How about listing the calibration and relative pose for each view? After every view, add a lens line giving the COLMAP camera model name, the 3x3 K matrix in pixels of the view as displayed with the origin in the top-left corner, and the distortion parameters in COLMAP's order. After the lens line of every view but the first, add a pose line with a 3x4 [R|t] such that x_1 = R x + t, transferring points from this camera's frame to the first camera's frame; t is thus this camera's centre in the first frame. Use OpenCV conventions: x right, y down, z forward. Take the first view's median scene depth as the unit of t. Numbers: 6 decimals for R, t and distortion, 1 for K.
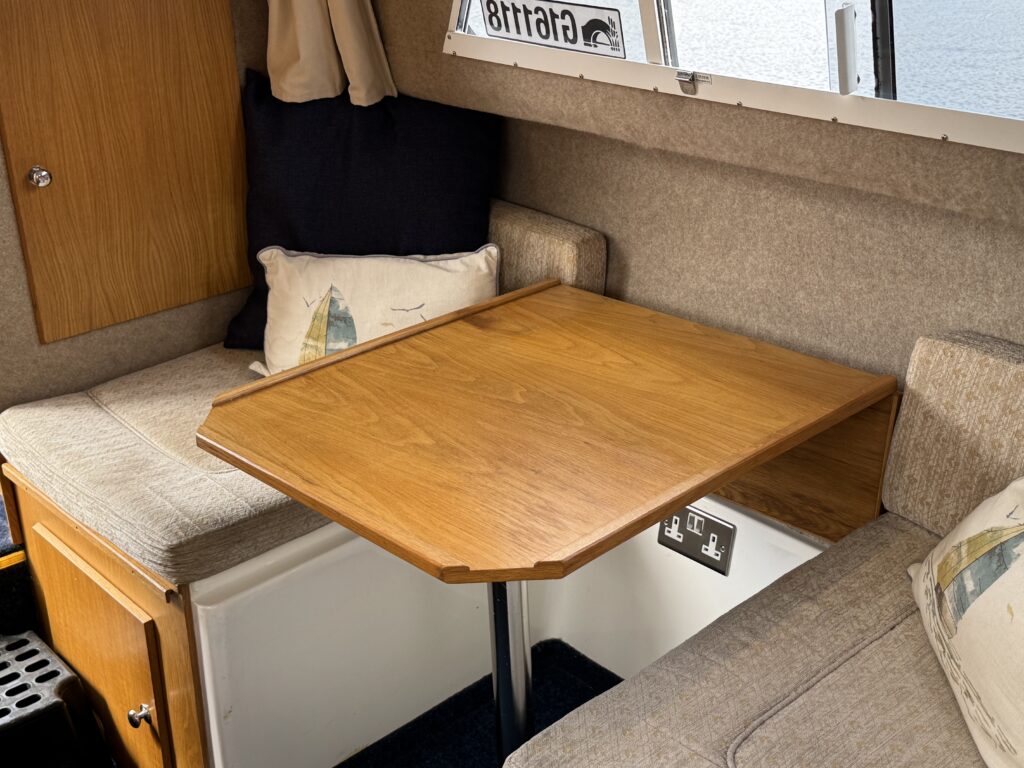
lens RADIAL K [[1283.5, 0, 515.5], [0, 1283.5, 373.0], [0, 0, 1]] dist [0.212440, -0.472670]
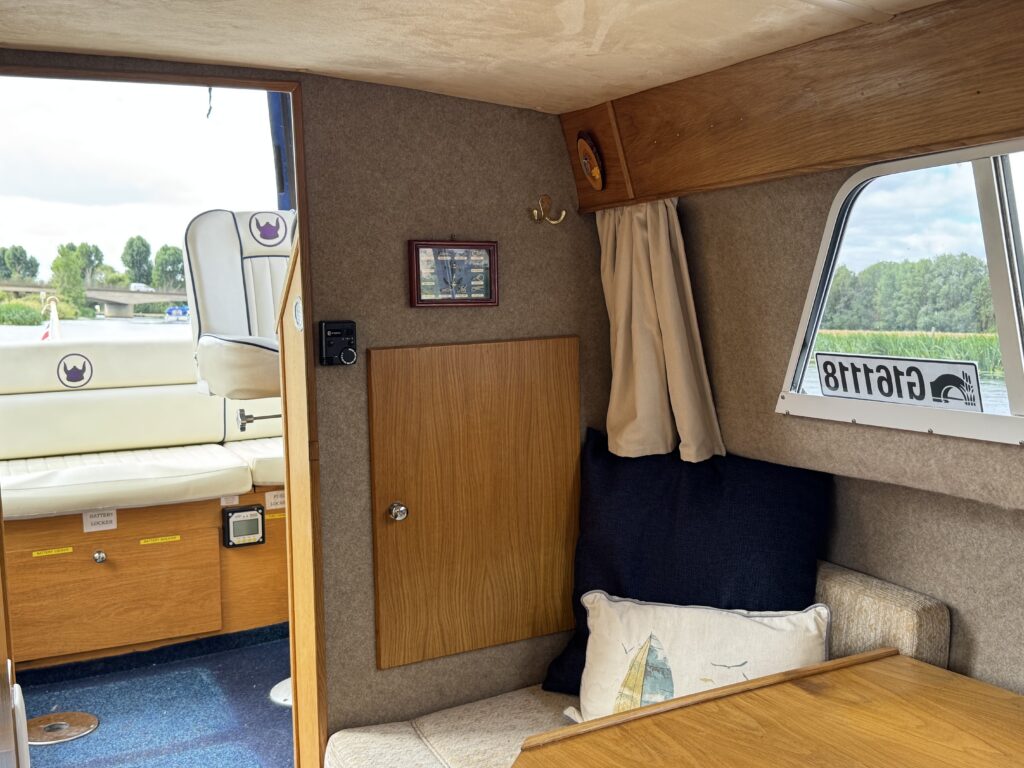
lens RADIAL K [[1047.5, 0, 531.3], [0, 1047.5, 388.7], [0, 0, 1]] dist [0.180311, -0.402643]
pose [[0.967369, 0.025190, -0.252116, -0.033557], [-0.101564, 0.950158, -0.294763, 0.002712], [0.232124, 0.310751, 0.921712, 0.181591]]
